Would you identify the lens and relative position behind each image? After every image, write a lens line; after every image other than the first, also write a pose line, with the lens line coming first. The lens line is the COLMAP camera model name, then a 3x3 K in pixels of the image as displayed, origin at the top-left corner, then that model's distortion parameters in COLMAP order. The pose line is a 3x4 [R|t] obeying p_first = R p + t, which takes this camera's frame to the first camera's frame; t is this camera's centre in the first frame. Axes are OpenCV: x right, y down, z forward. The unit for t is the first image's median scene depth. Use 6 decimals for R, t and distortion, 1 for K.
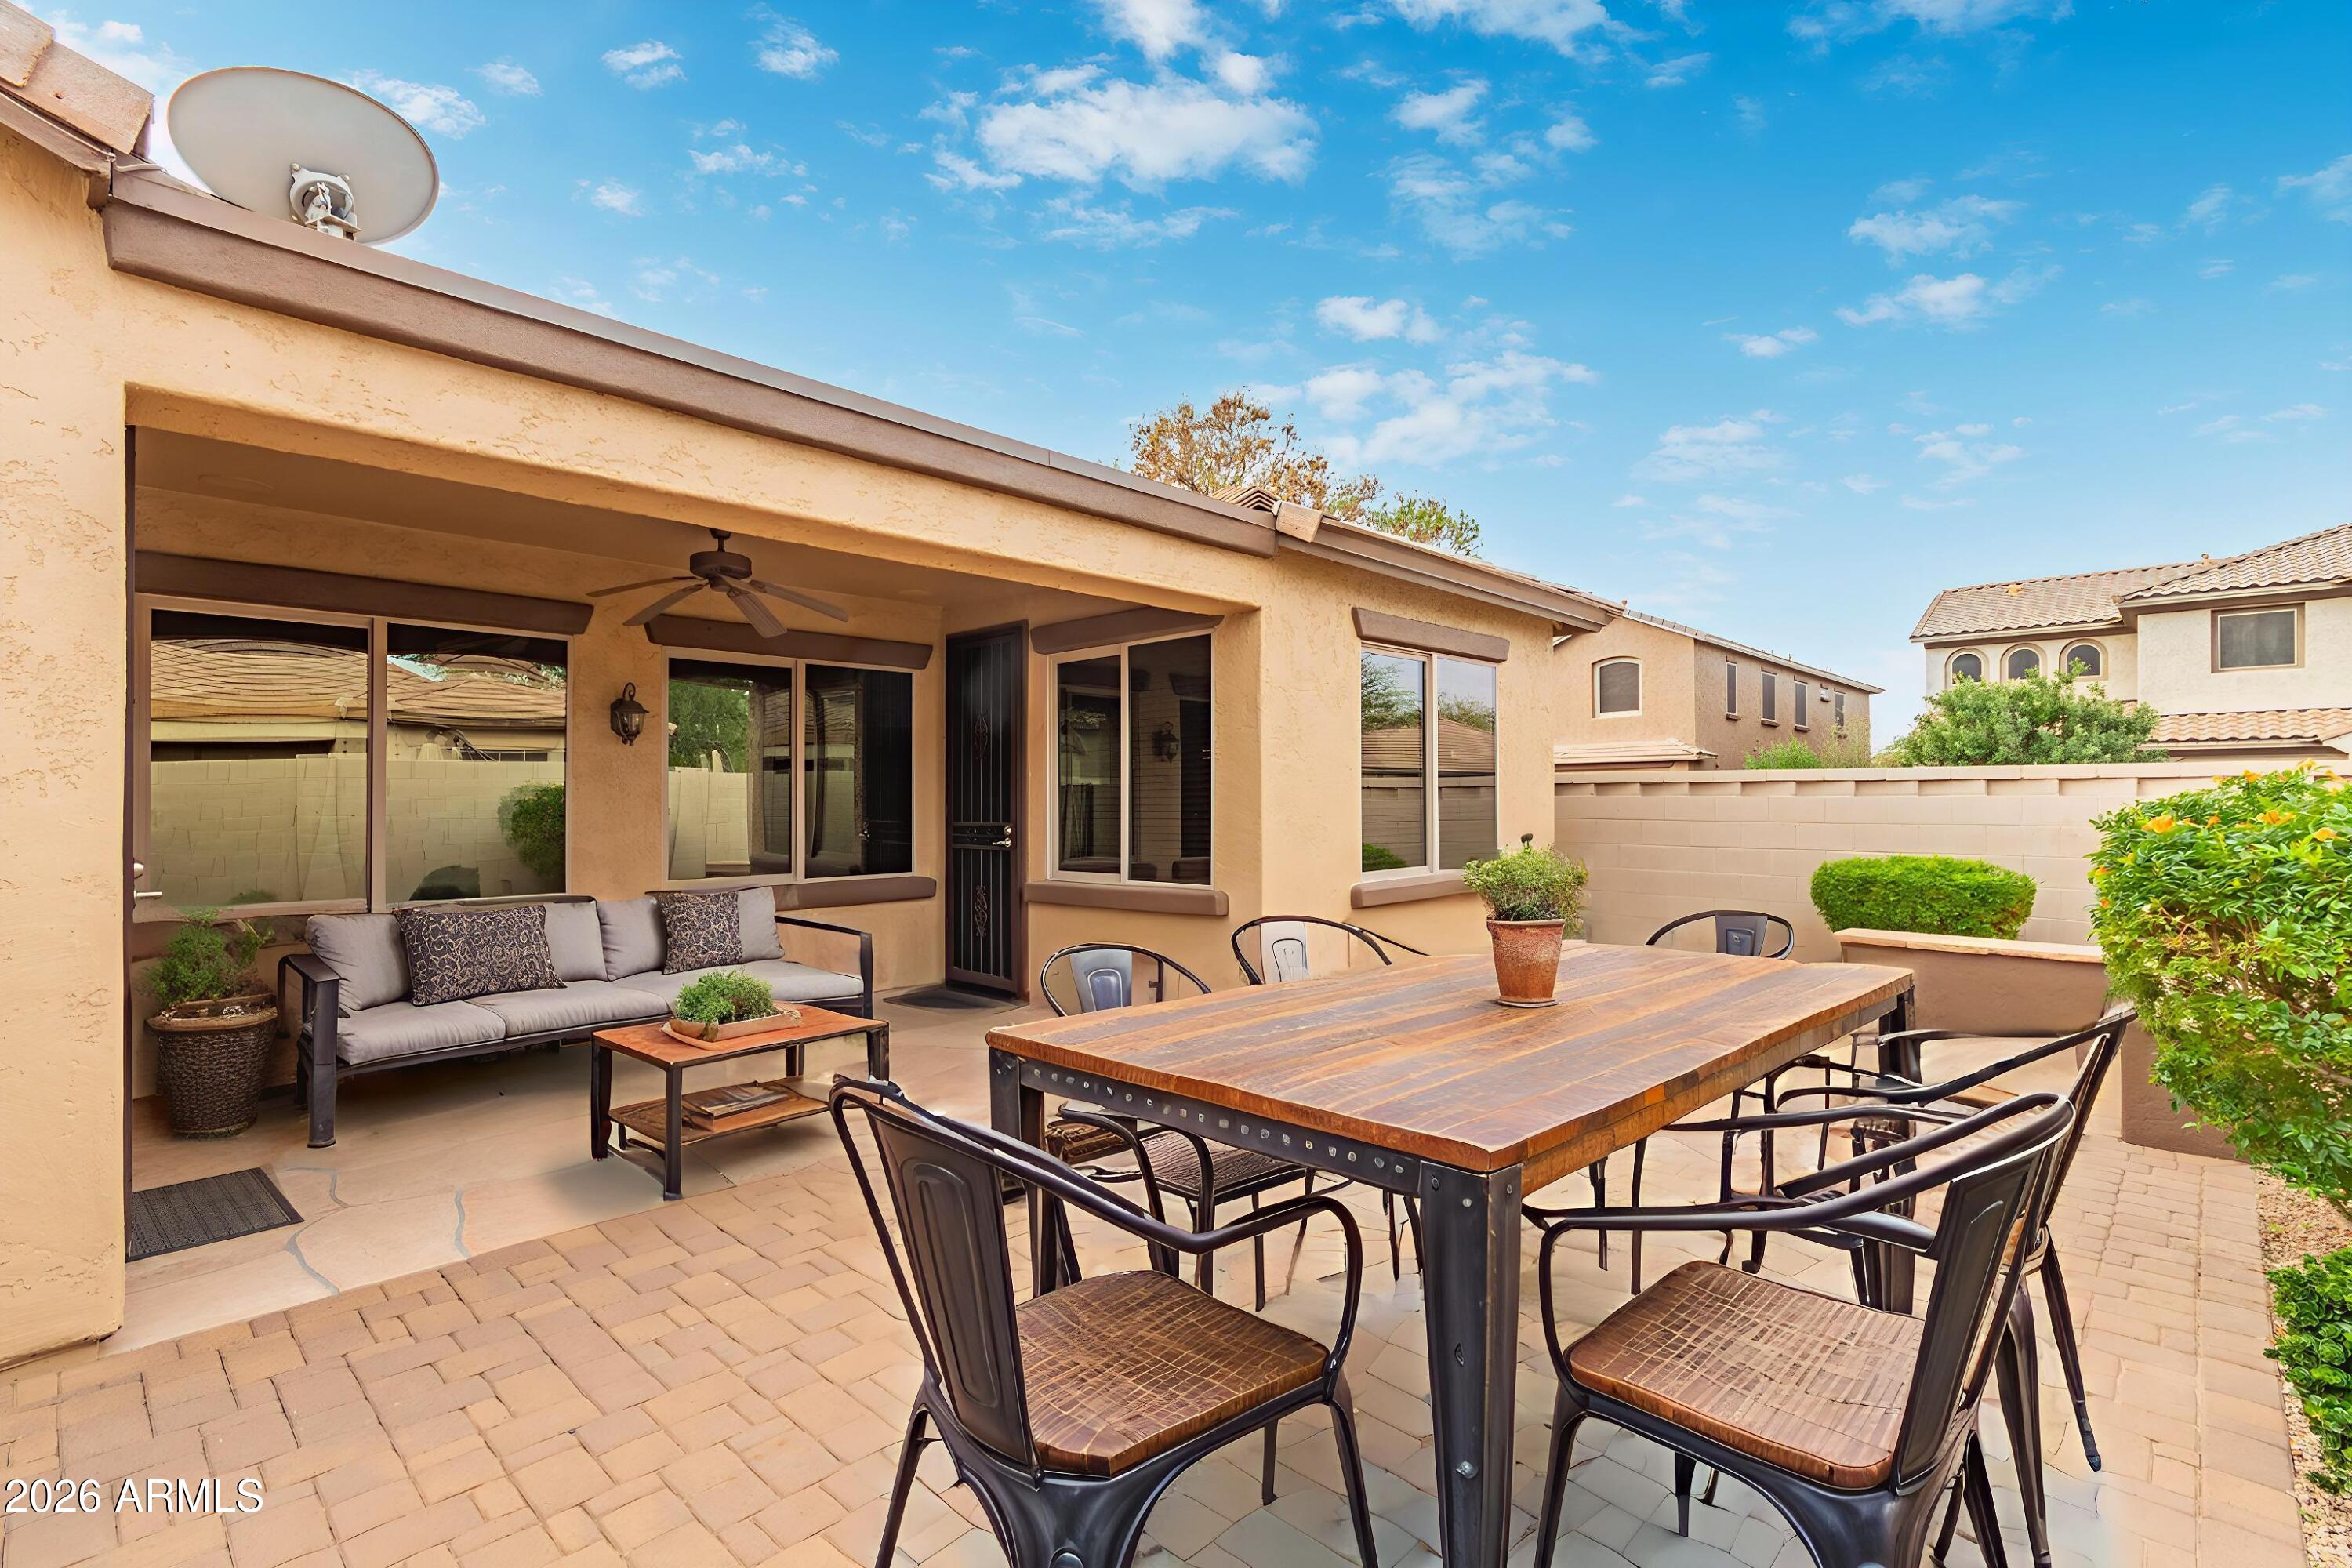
lens RADIAL K [[1088.2, 0, 1178.3], [0, 1088.2, 783.1], [0, 0, 1]] dist [0.006270, 0.000428]
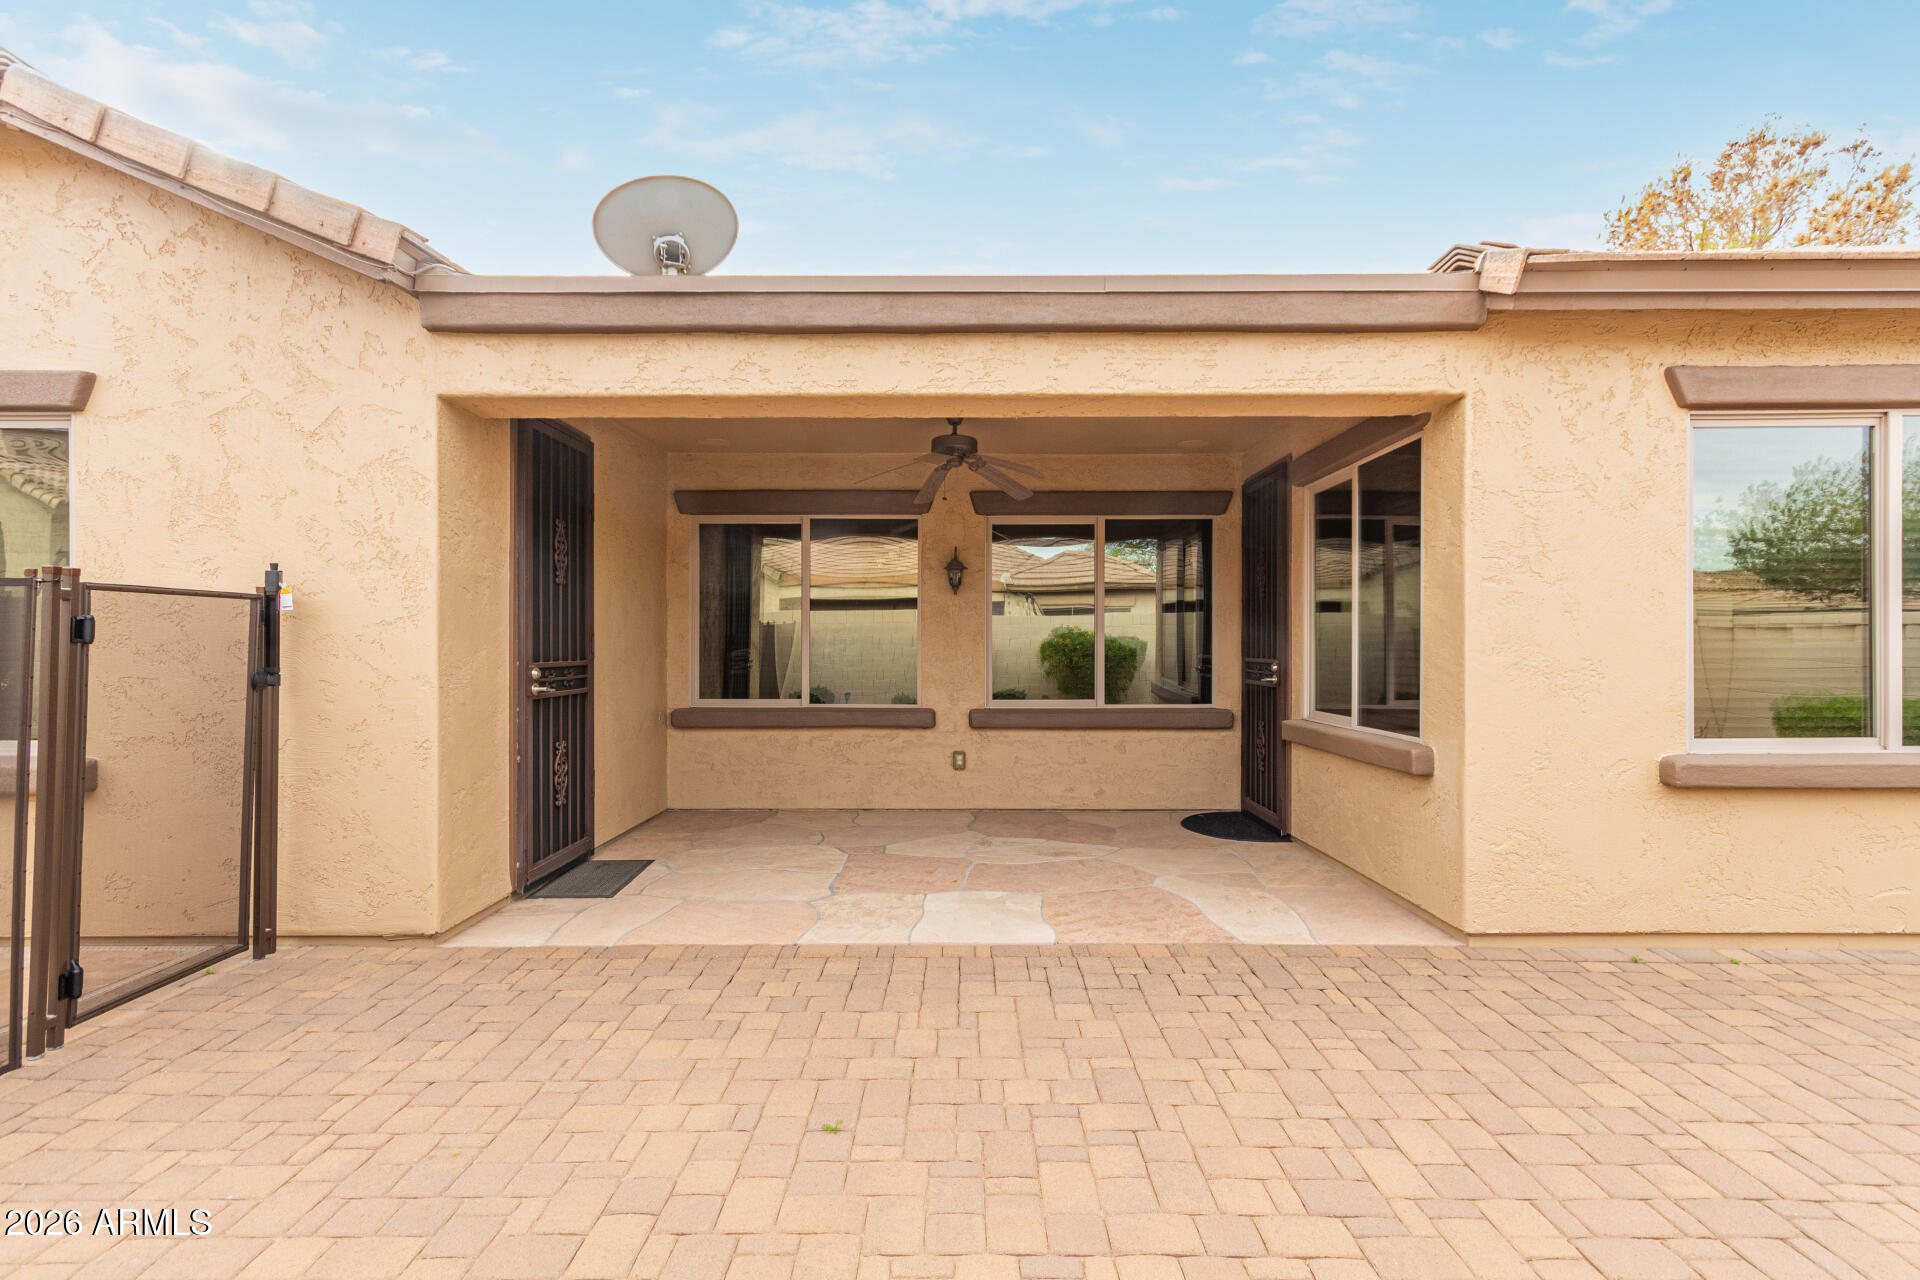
lens RADIAL K [[886.8, 0, 960.3], [0, 886.8, 634.8], [0, 0, 1]] dist [0.005705, -0.000814]
pose [[0.687553, -0.000777, -0.726133, 0.290899], [0.008534, 0.999939, 0.007011, 0.006627], [0.726084, -0.011017, 0.687518, 0.282596]]
